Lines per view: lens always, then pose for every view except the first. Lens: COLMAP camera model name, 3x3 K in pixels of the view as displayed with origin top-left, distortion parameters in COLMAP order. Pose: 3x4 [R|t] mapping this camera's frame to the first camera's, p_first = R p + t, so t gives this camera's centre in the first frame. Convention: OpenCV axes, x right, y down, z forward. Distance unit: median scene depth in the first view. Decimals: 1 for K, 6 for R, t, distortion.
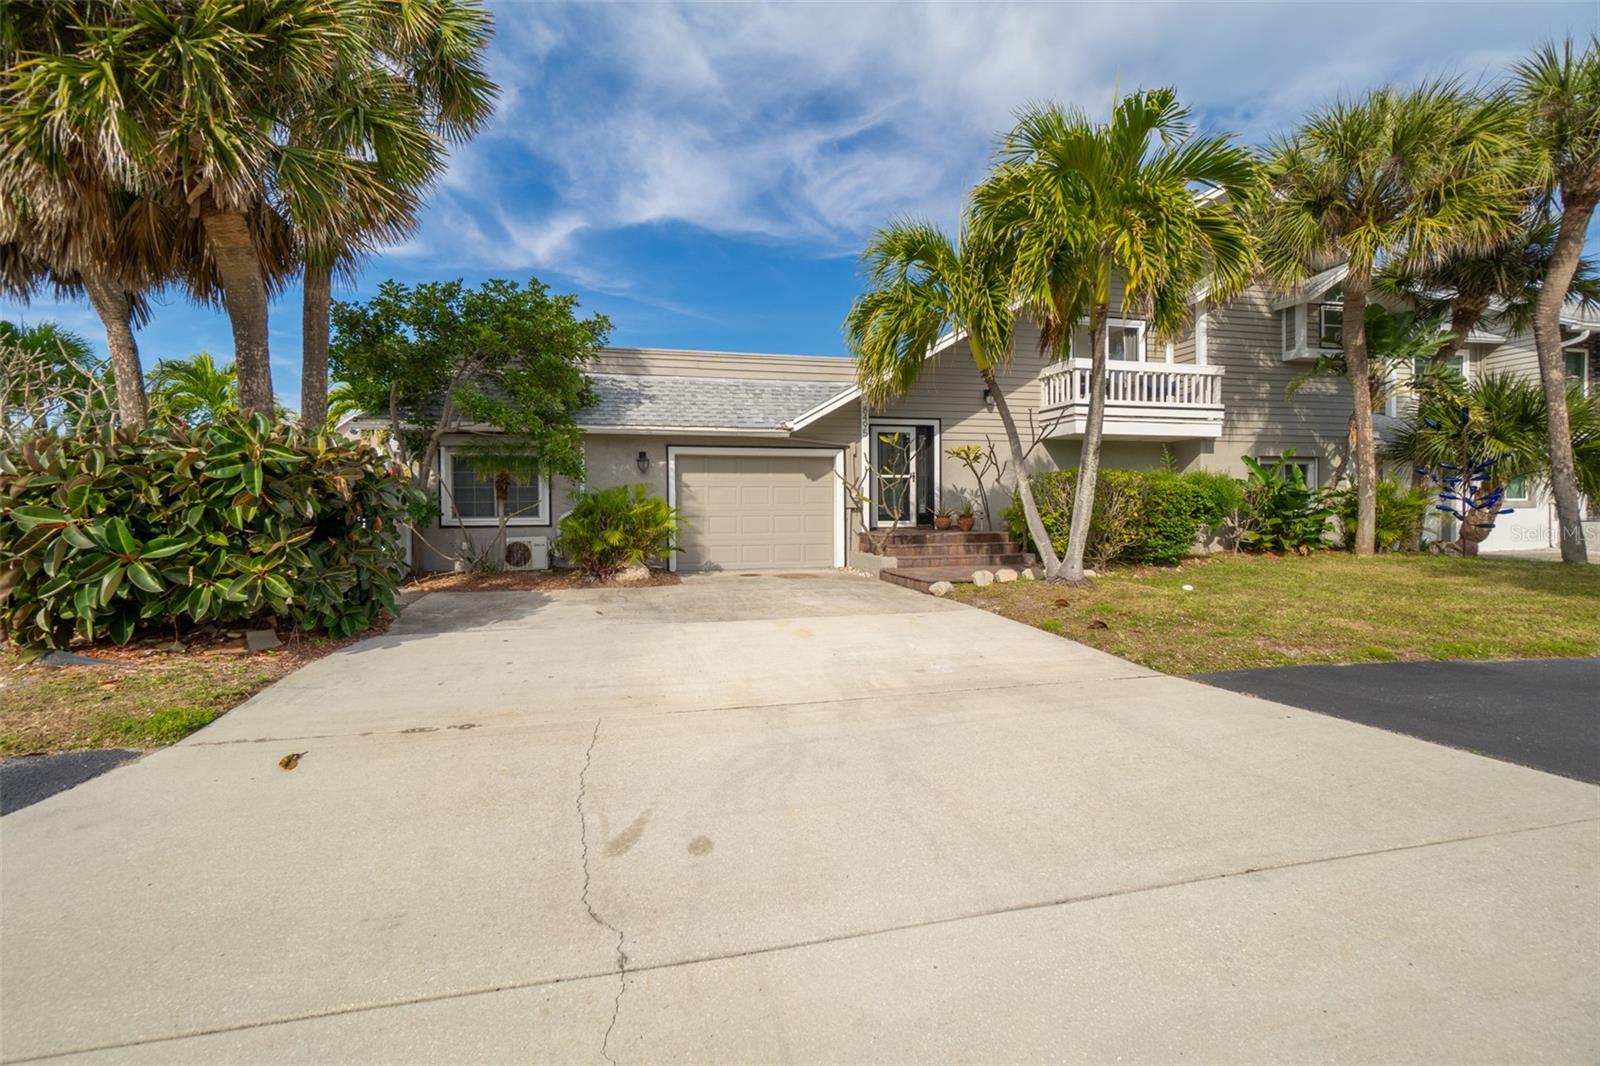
lens RADIAL K [[694.5, 0, 730.9], [0, 694.5, 524.5], [0, 0, 1]] dist [-0.003237, -0.000160]
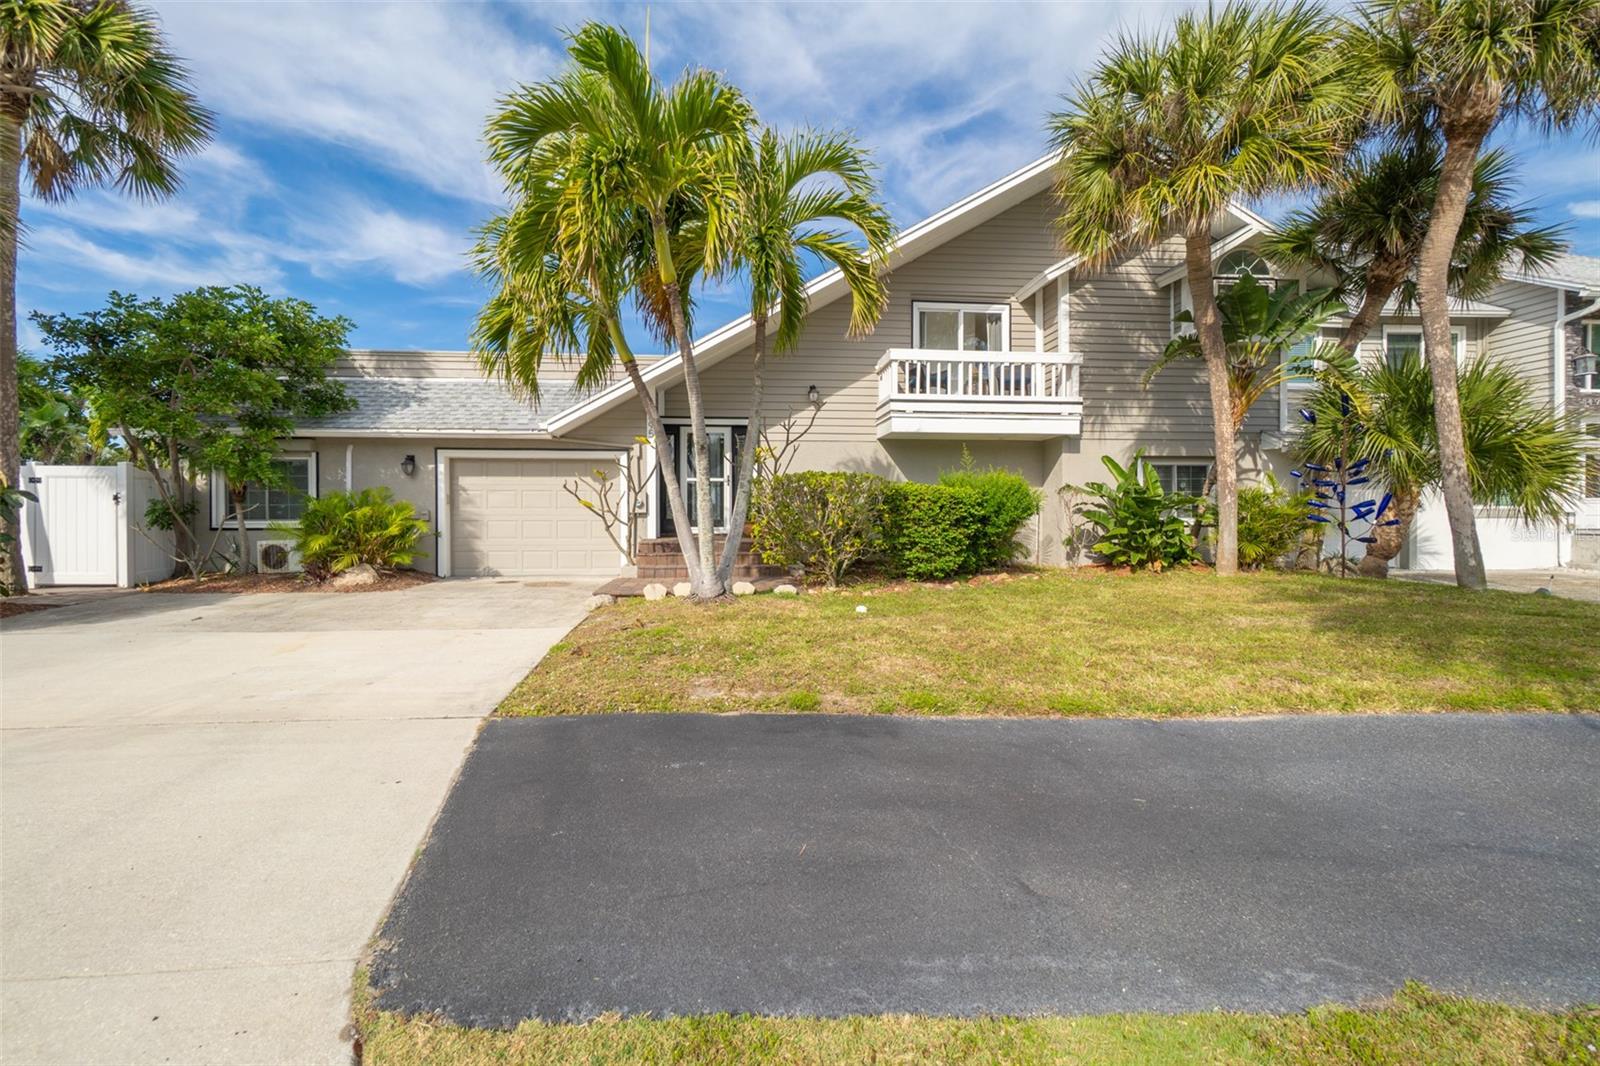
lens RADIAL K [[694.5, 0, 800.9], [0, 694.5, 531.0], [0, 0, 1]] dist [-0.003237, -0.000160]
pose [[0.989953, 0.009874, -0.141052, 0.480832], [-0.009365, 0.999947, 0.004275, -0.005095], [0.141087, -0.002912, 0.989993, 0.083412]]
